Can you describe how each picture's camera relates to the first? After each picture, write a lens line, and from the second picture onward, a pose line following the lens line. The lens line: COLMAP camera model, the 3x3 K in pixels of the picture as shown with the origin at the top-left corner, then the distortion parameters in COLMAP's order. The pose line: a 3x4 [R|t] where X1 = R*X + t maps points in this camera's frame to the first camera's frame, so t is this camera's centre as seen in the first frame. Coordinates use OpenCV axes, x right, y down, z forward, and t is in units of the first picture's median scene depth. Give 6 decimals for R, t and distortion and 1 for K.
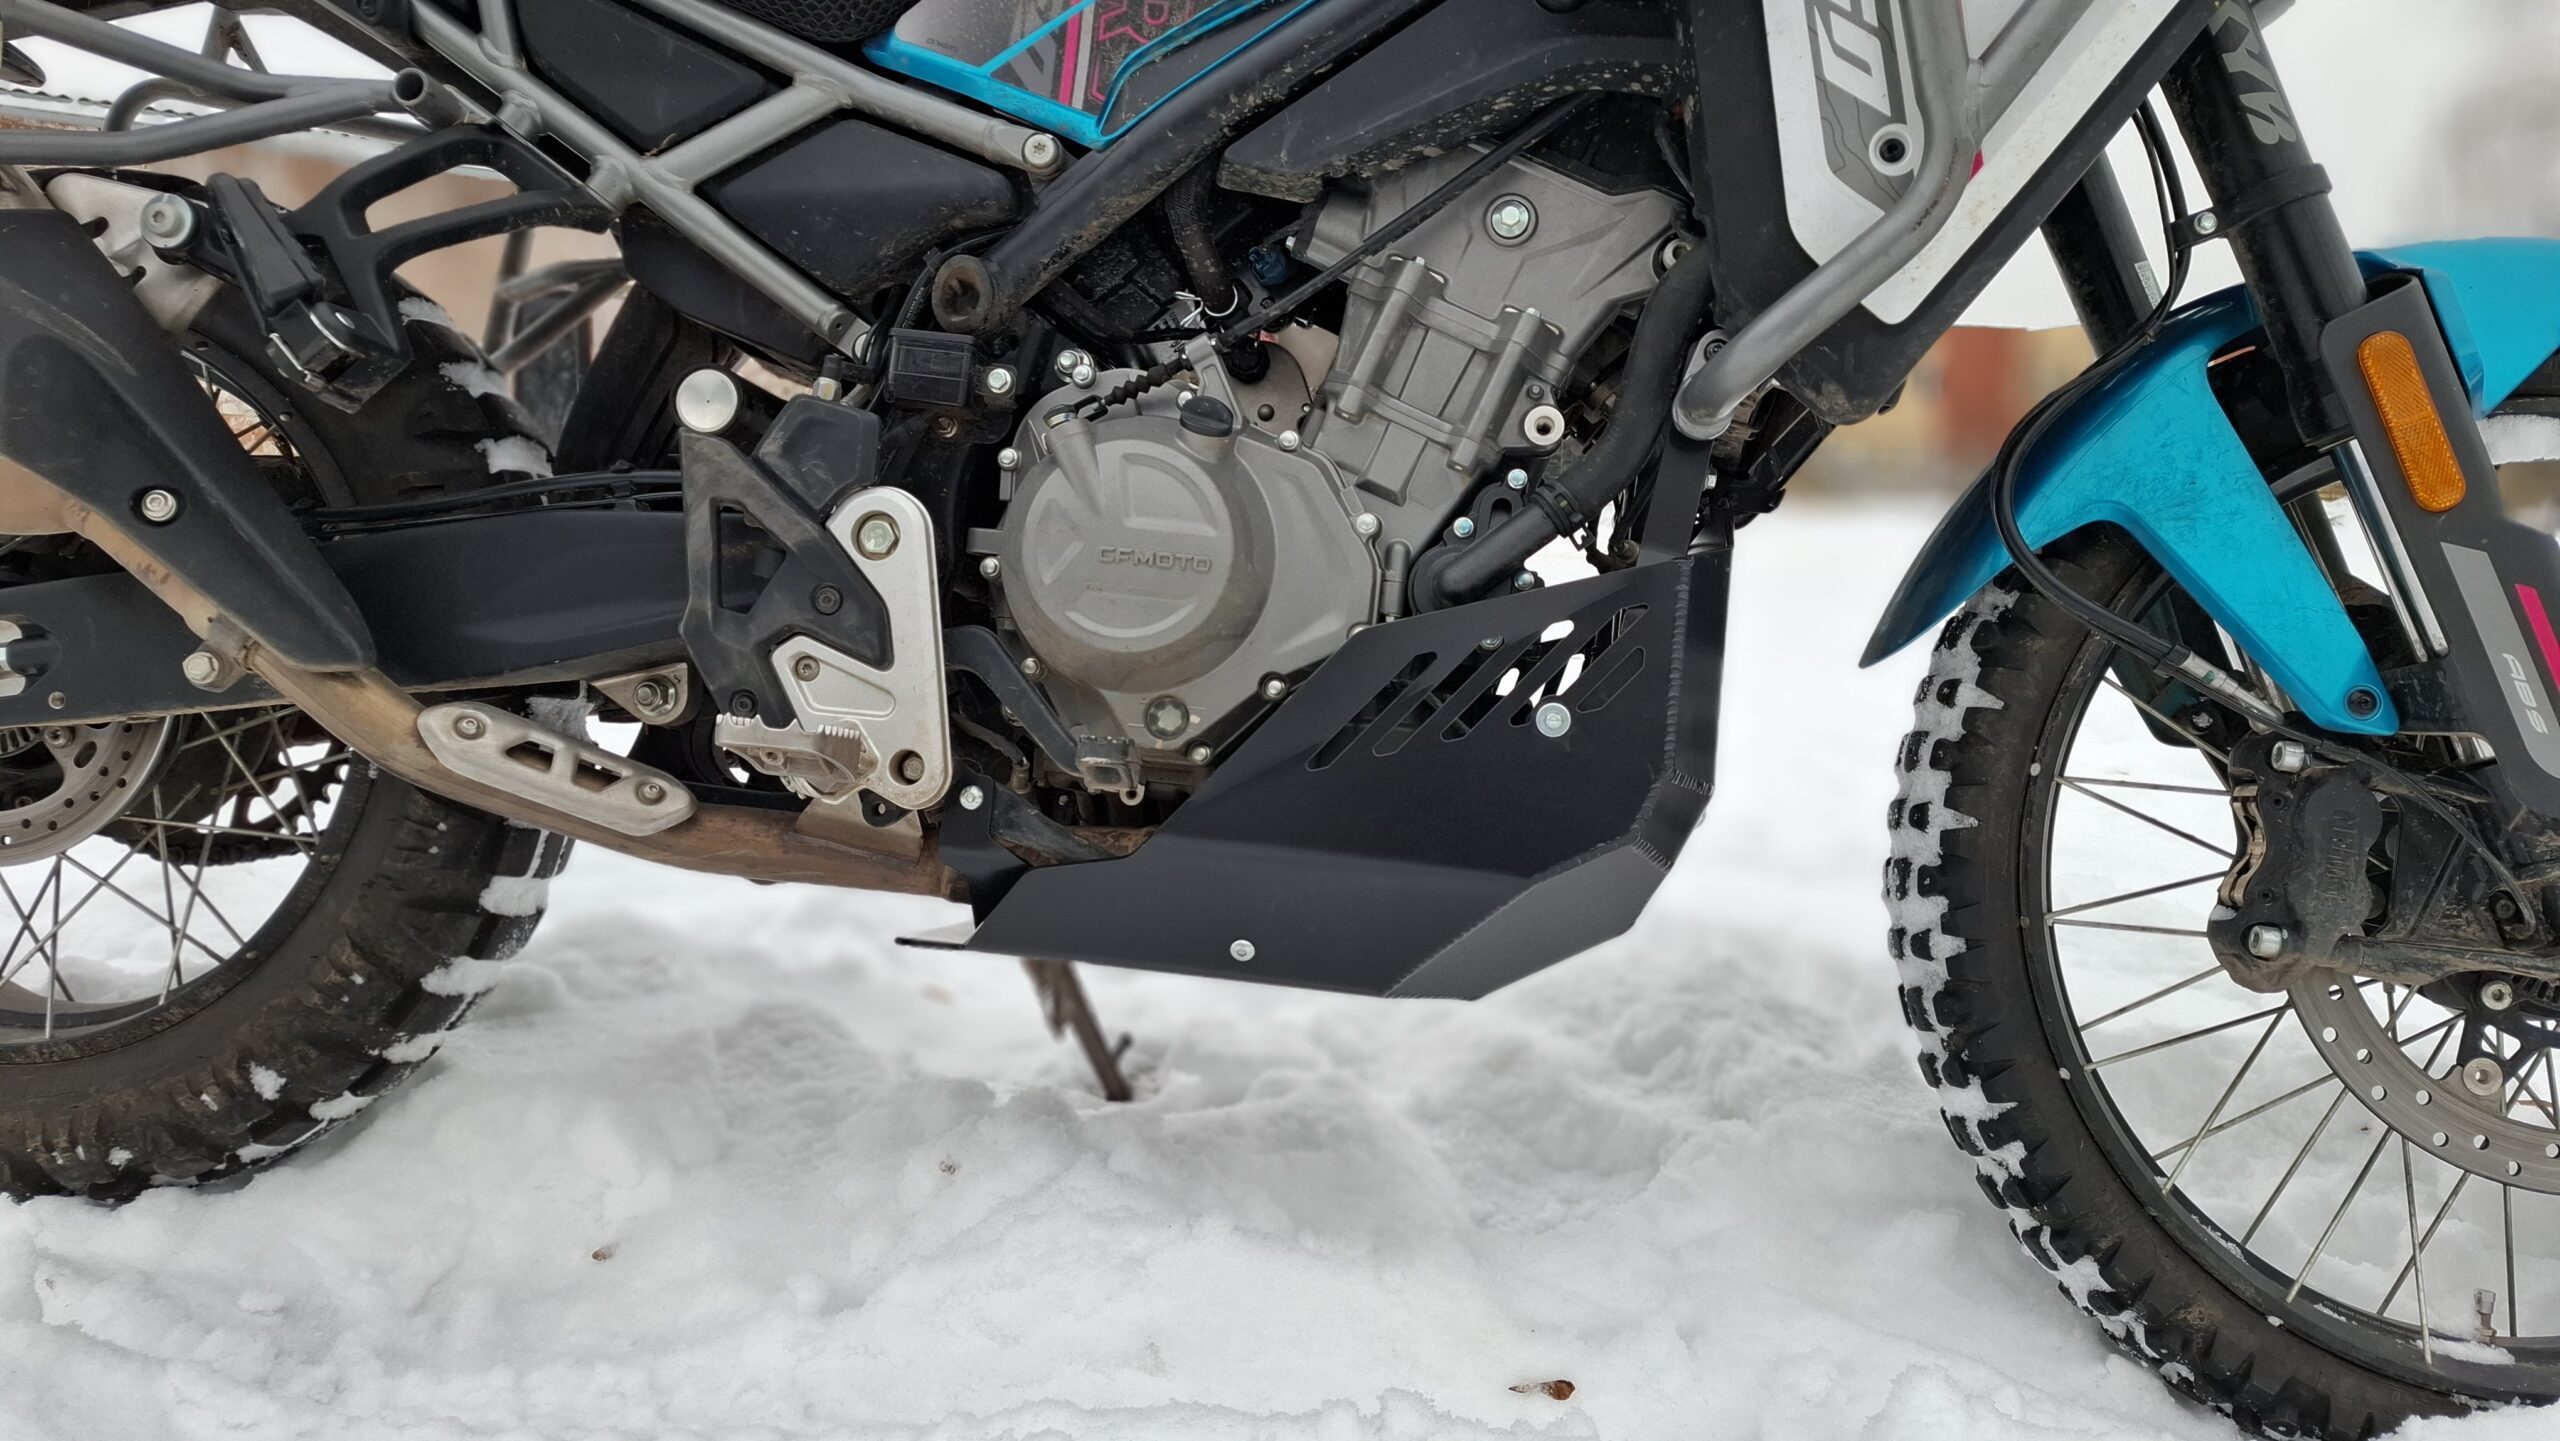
lens RADIAL K [[1778.7, 0, 1280.9], [0, 1778.7, 736.7], [0, 0, 1]] dist [0.066772, -0.086160]
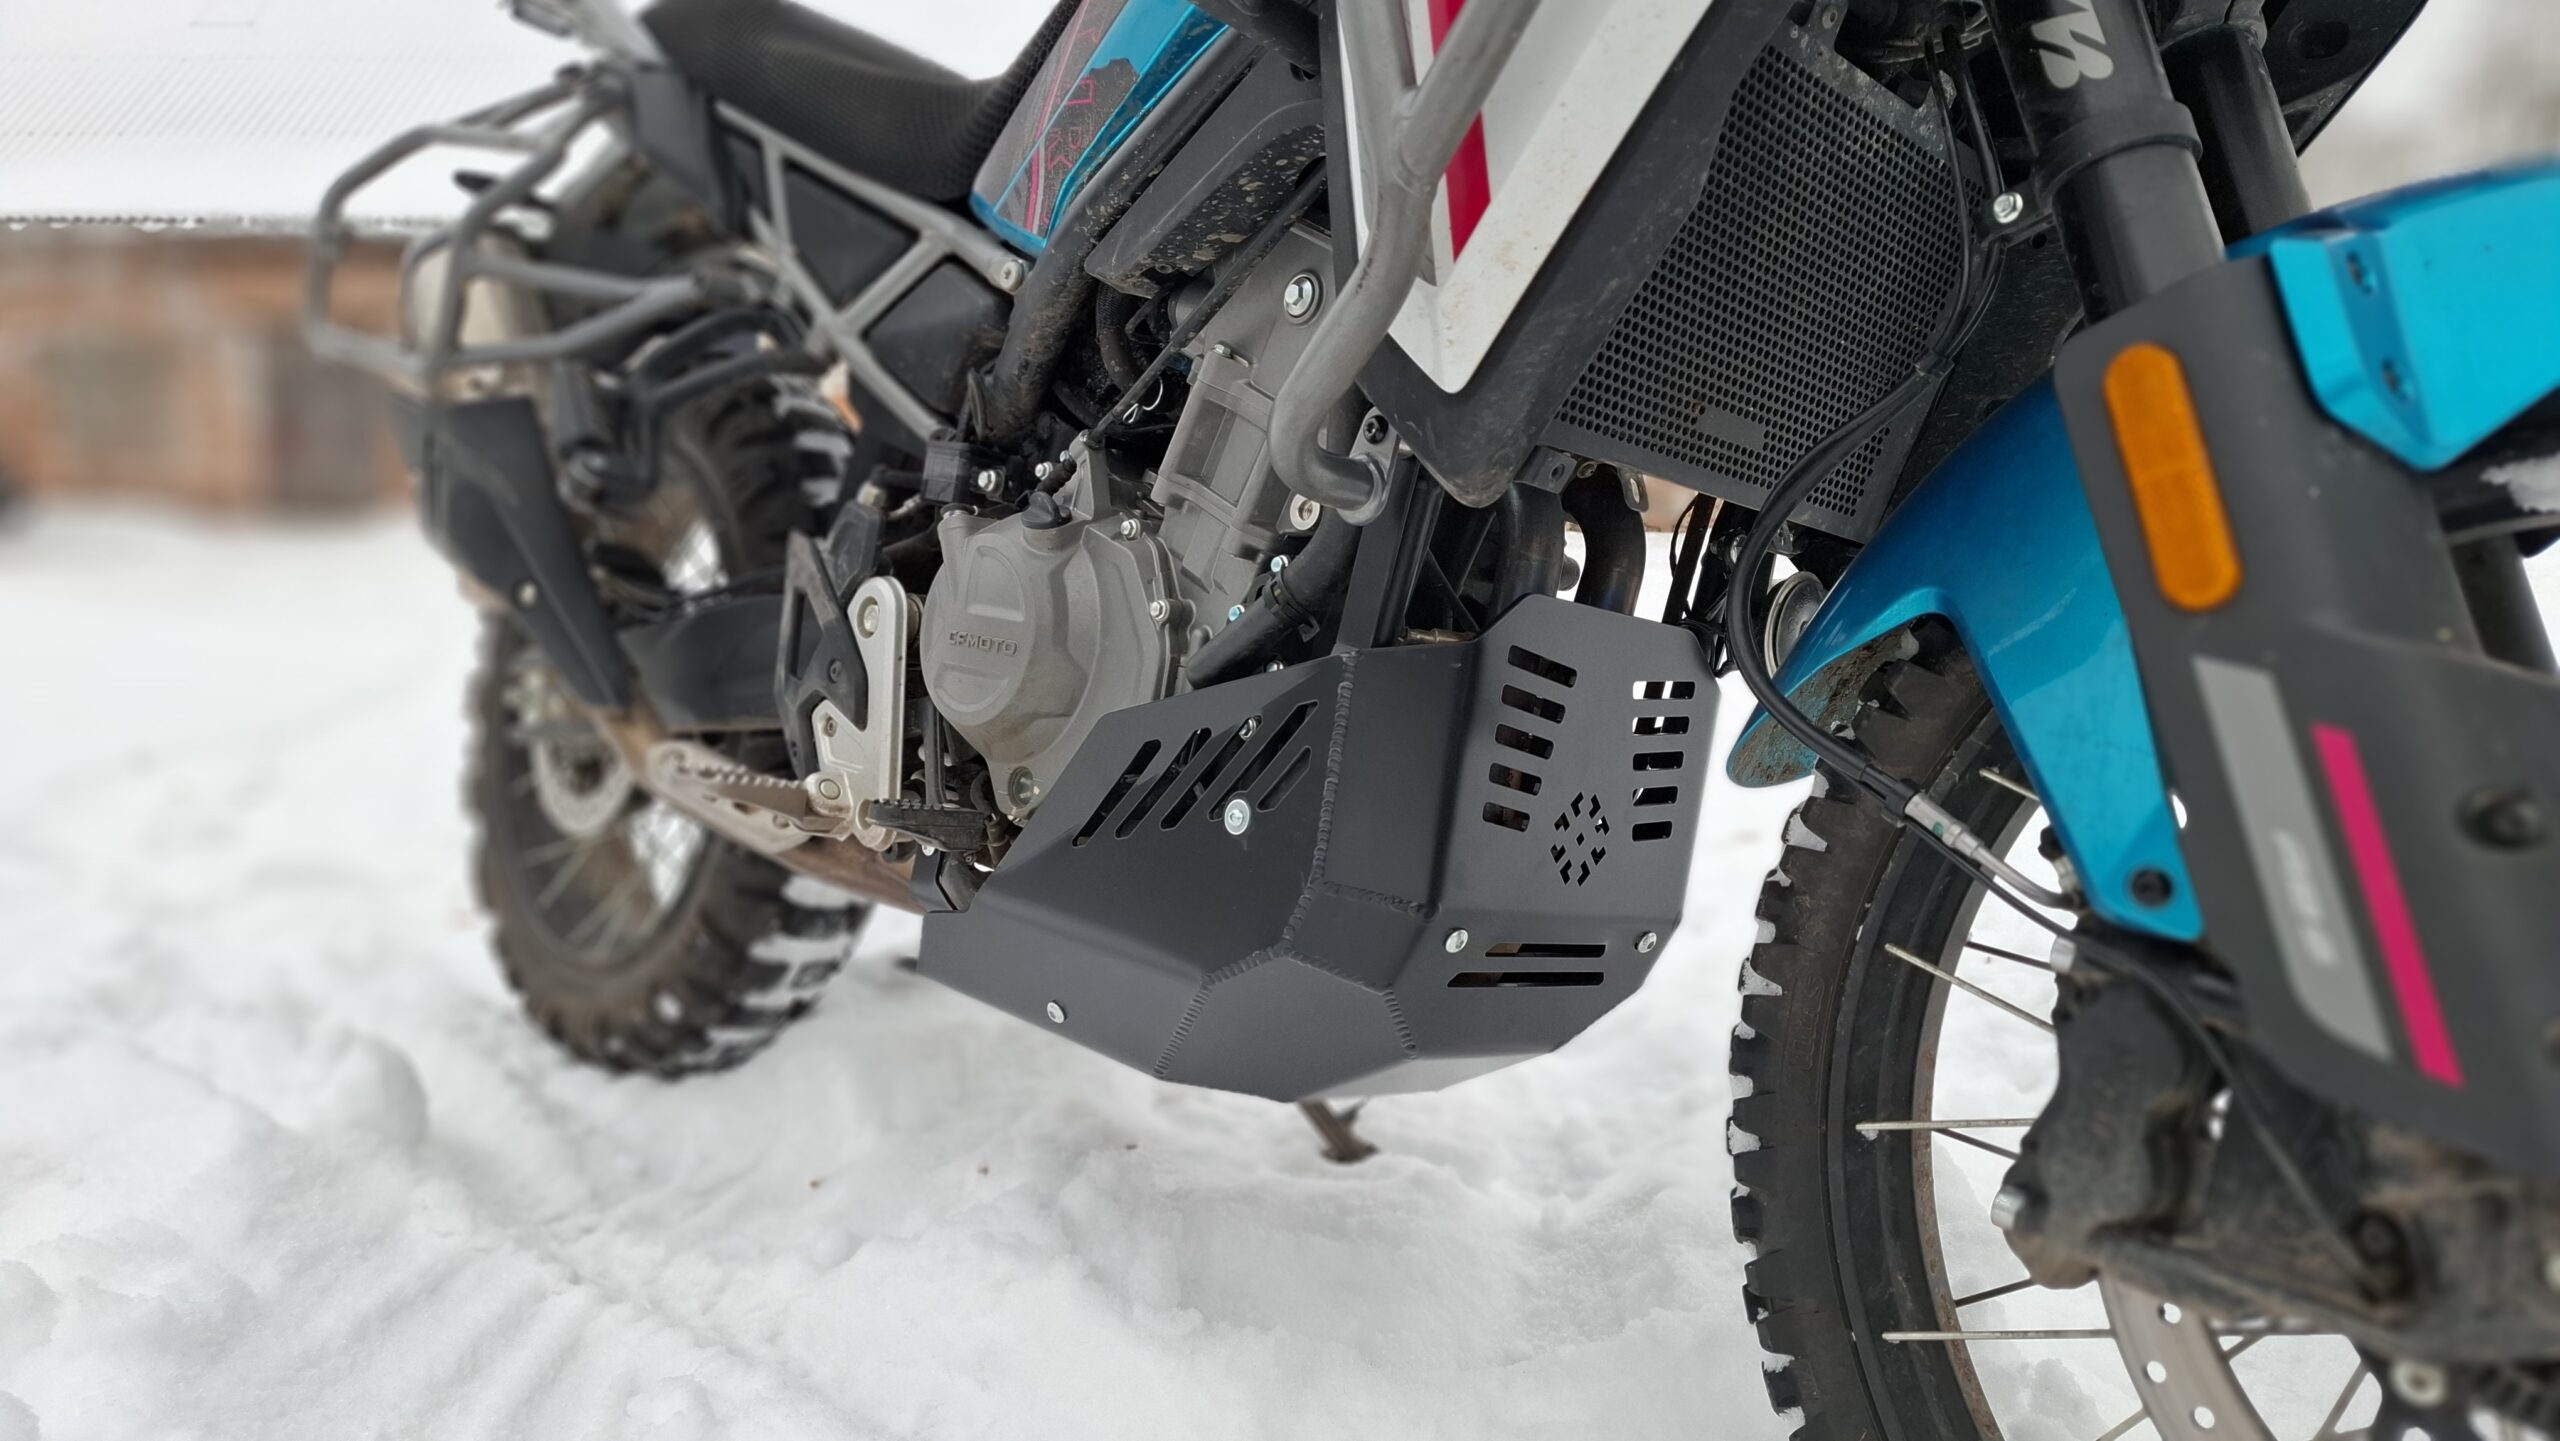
lens RADIAL K [[1778.7, 0, 1326.5], [0, 1778.7, 741.0], [0, 0, 1]] dist [0.066772, -0.086160]
pose [[0.778130, 0.052218, -0.625929, 0.730736], [-0.060137, 0.998154, 0.008510, -0.057683], [0.625217, 0.031020, 0.779834, 0.258946]]
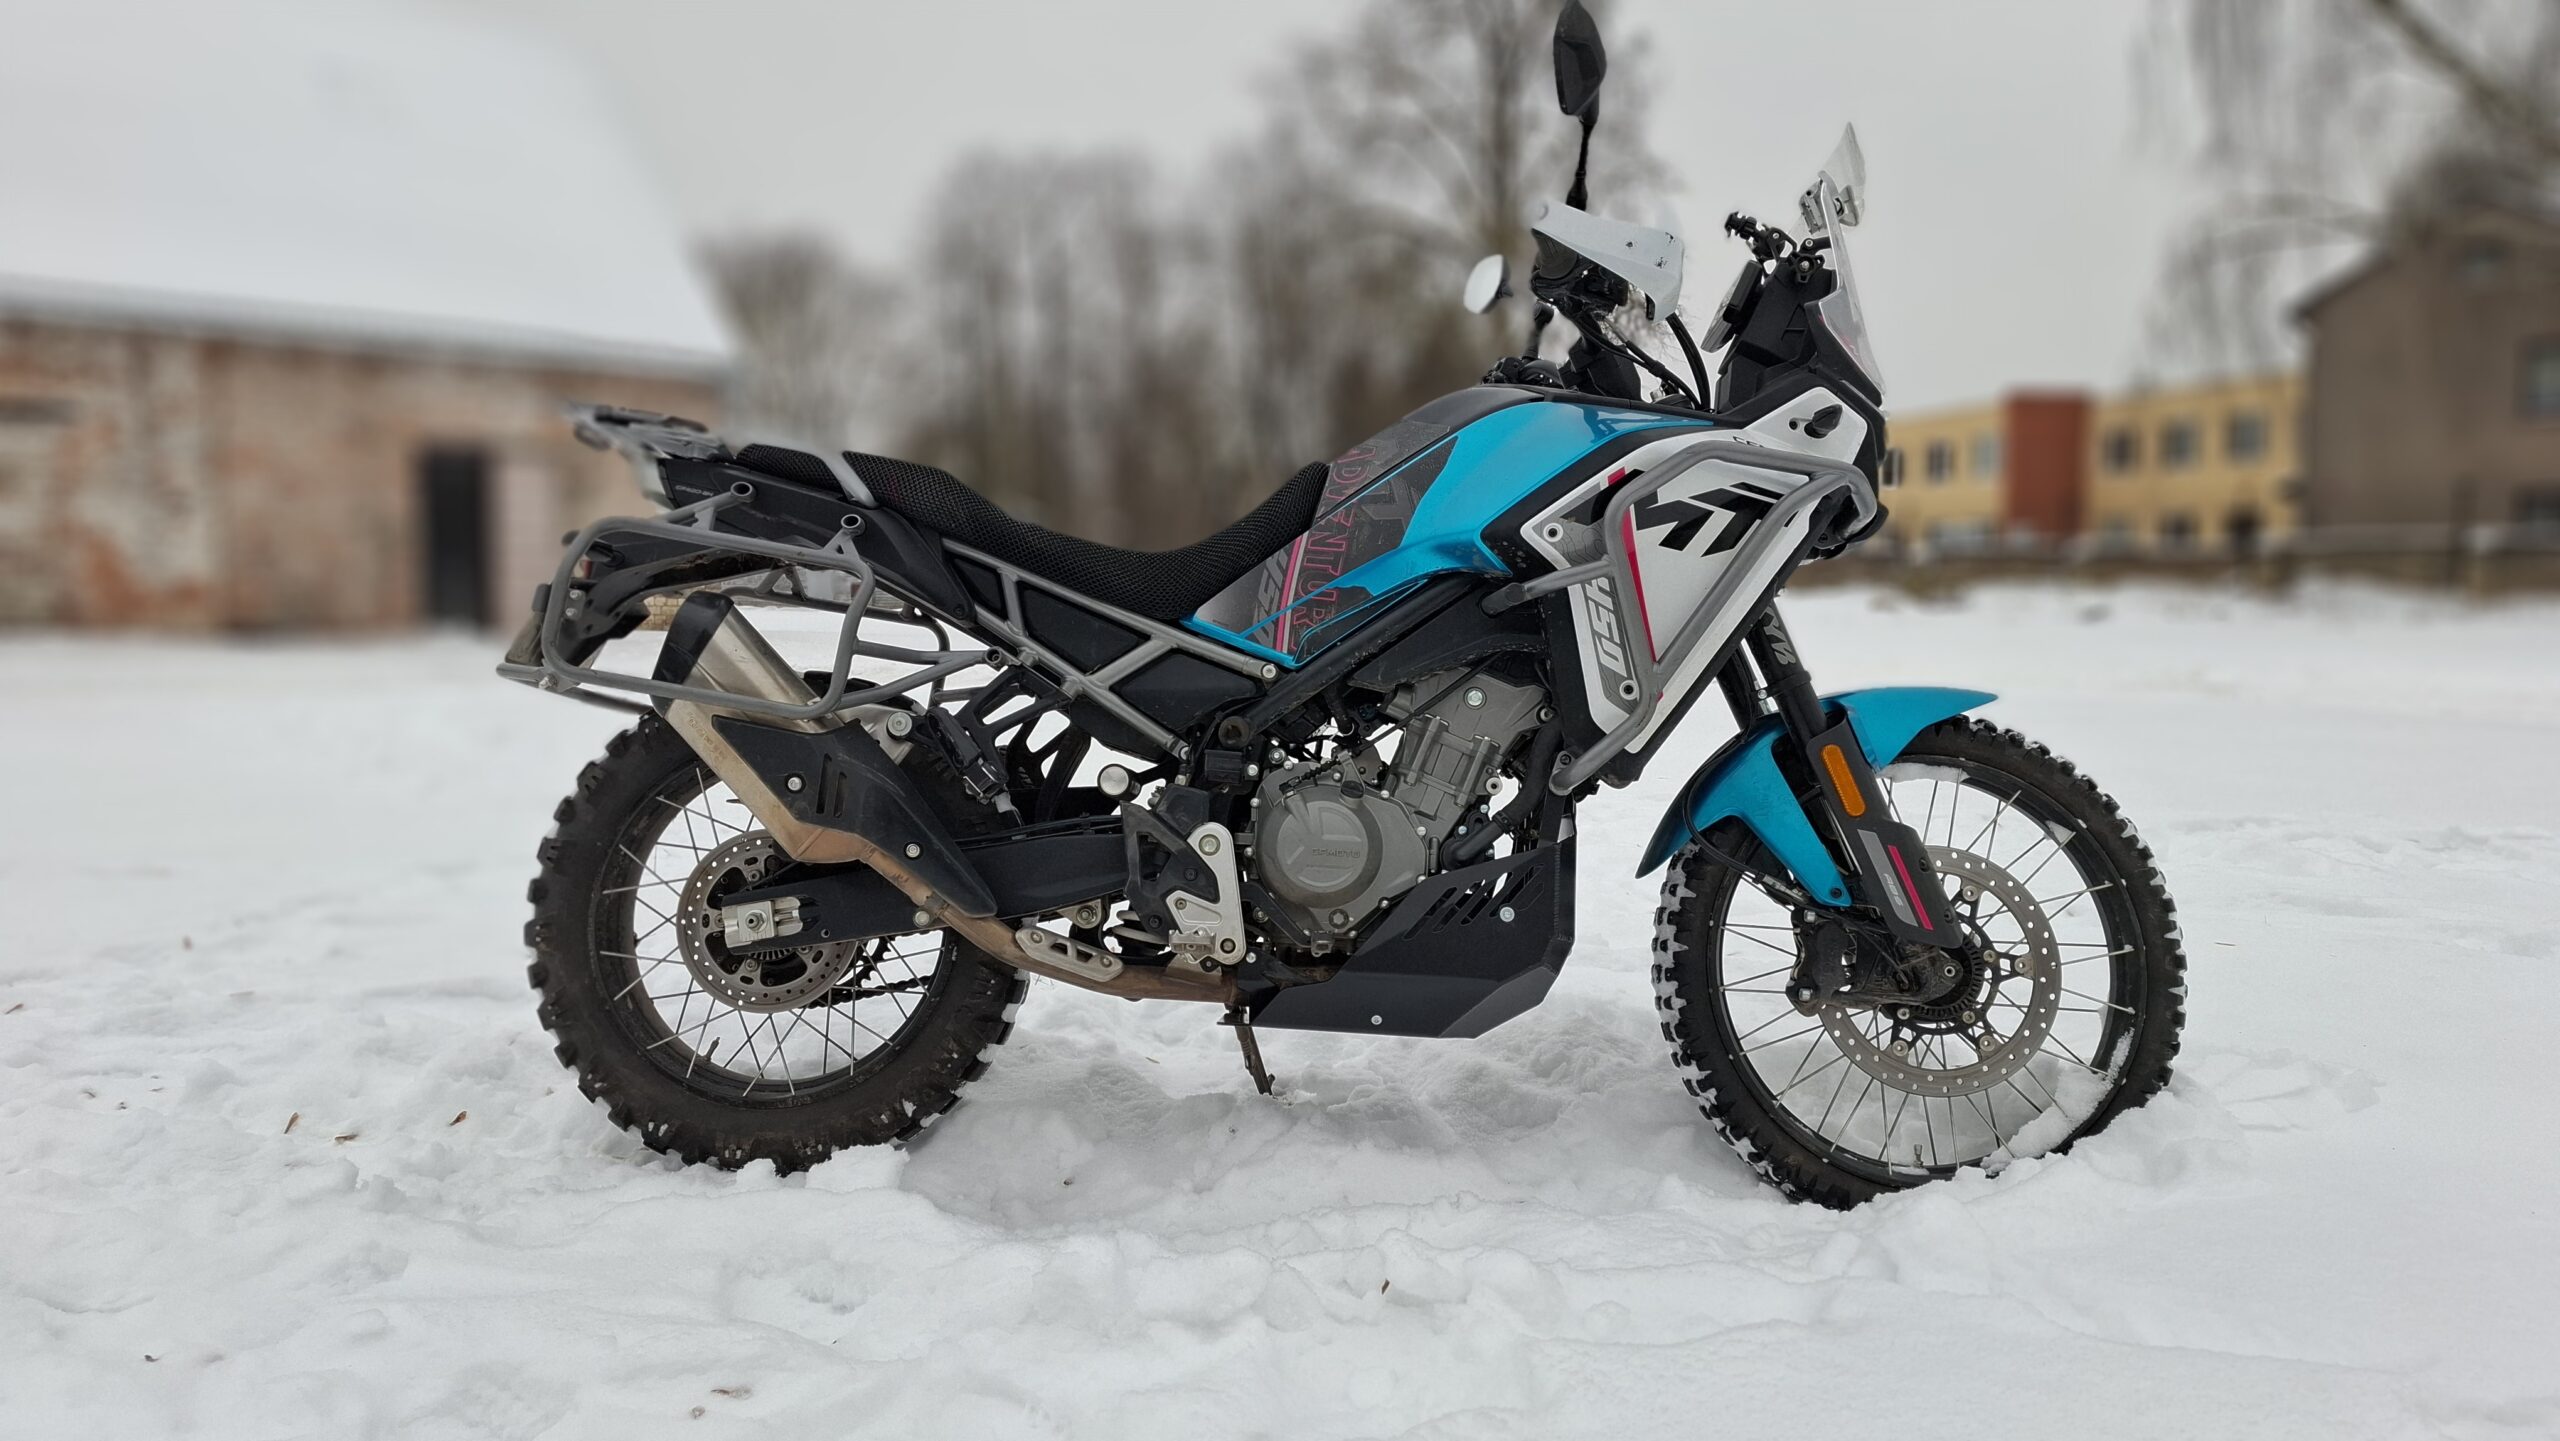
lens RADIAL K [[1778.7, 0, 1281.3], [0, 1778.7, 708.0], [0, 0, 1]] dist [0.066772, -0.086160]
pose [[0.995988, -0.036136, 0.081865, -0.305410], [0.041670, 0.996887, -0.066927, -0.127198], [-0.079192, 0.070070, 0.994394, -1.252911]]
